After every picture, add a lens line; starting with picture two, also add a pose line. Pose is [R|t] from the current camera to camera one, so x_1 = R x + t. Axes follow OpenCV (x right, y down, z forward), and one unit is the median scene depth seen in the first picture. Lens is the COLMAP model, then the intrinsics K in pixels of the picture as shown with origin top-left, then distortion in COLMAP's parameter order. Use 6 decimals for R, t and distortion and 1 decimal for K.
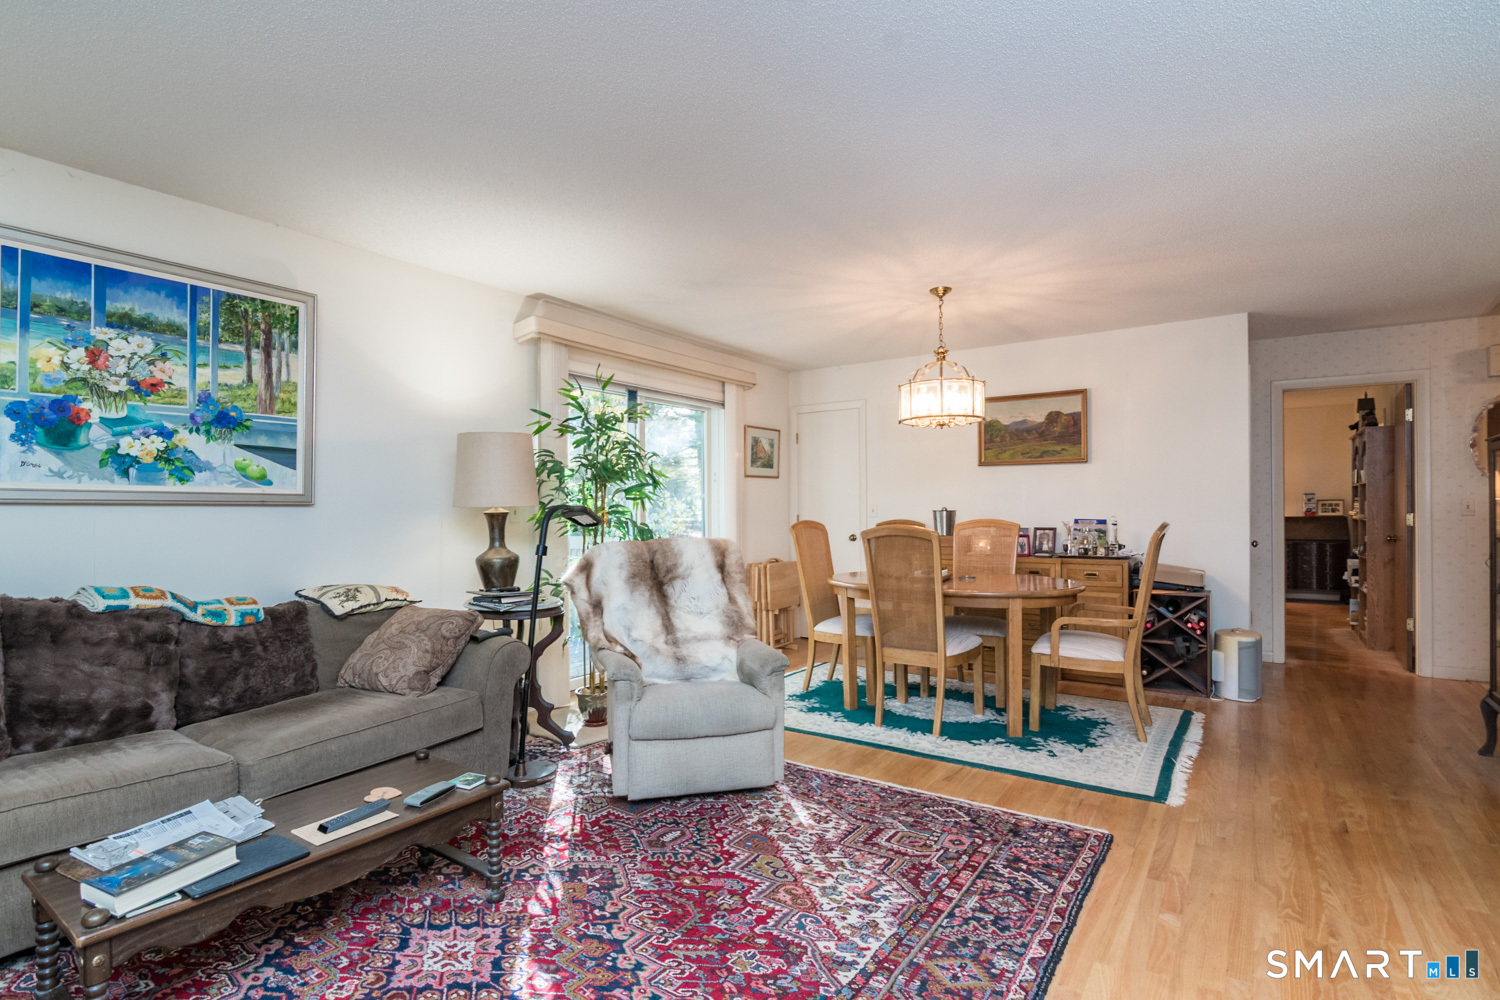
lens RADIAL K [[733.7, 0, 742.2], [0, 733.7, 511.5], [0, 0, 1]] dist [-0.006386, -0.001669]
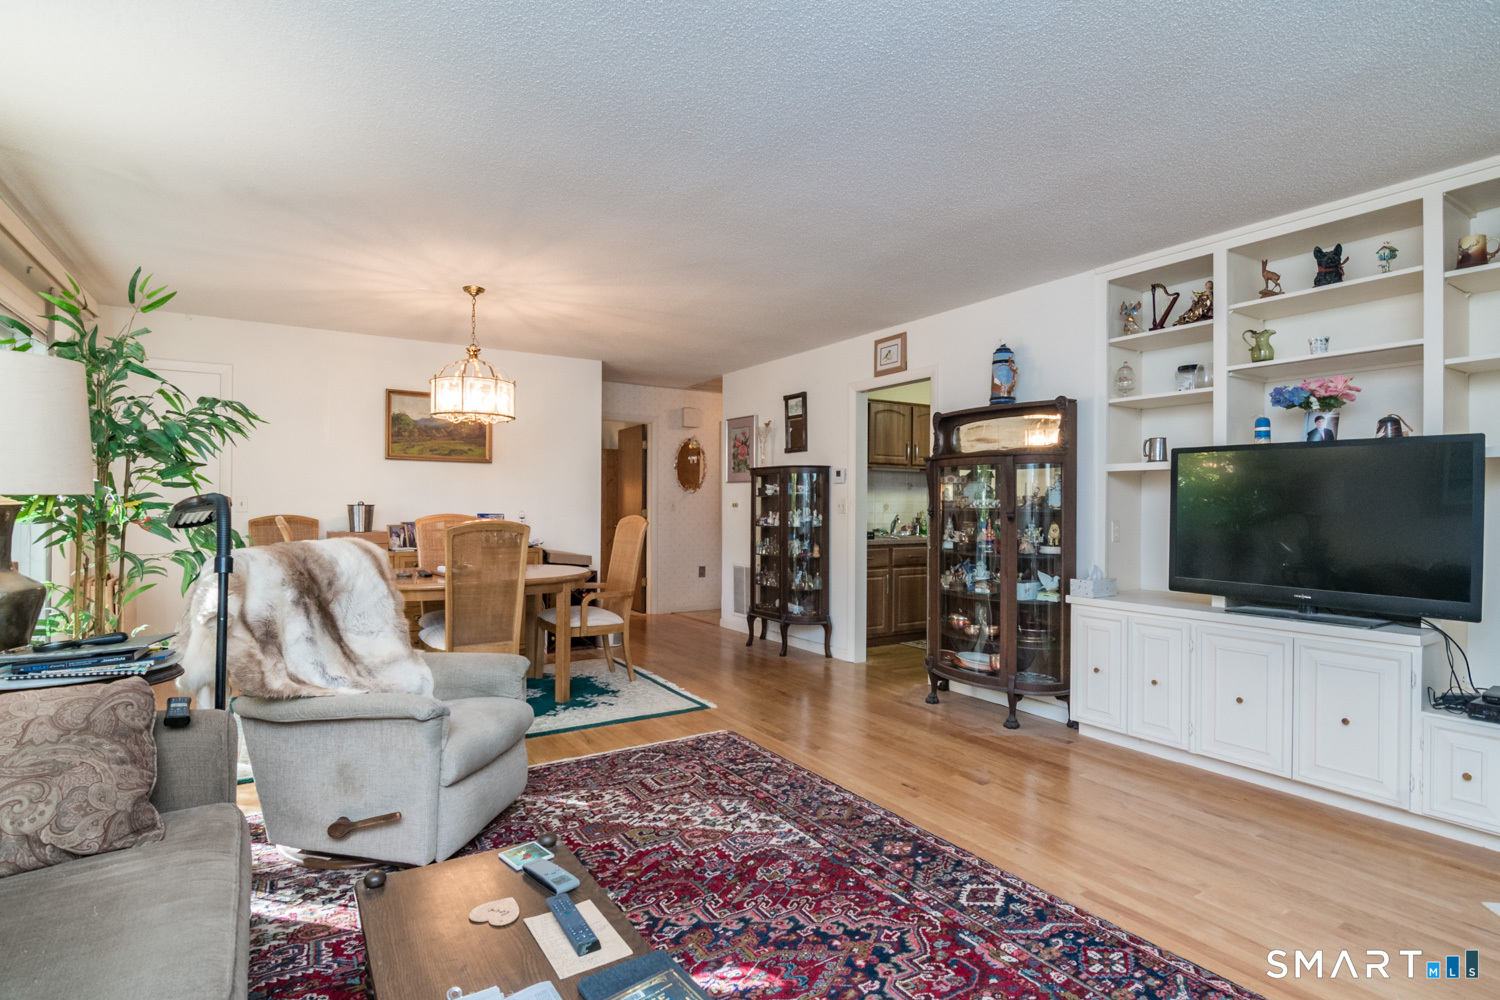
lens RADIAL K [[733.7, 0, 742.2], [0, 733.7, 511.5], [0, 0, 1]] dist [-0.006386, -0.001669]
pose [[0.387967, 0.000541, 0.921673, -0.647951], [-0.007654, 0.999967, 0.002634, 0.001487], [-0.921641, -0.008077, 0.387959, 0.323173]]
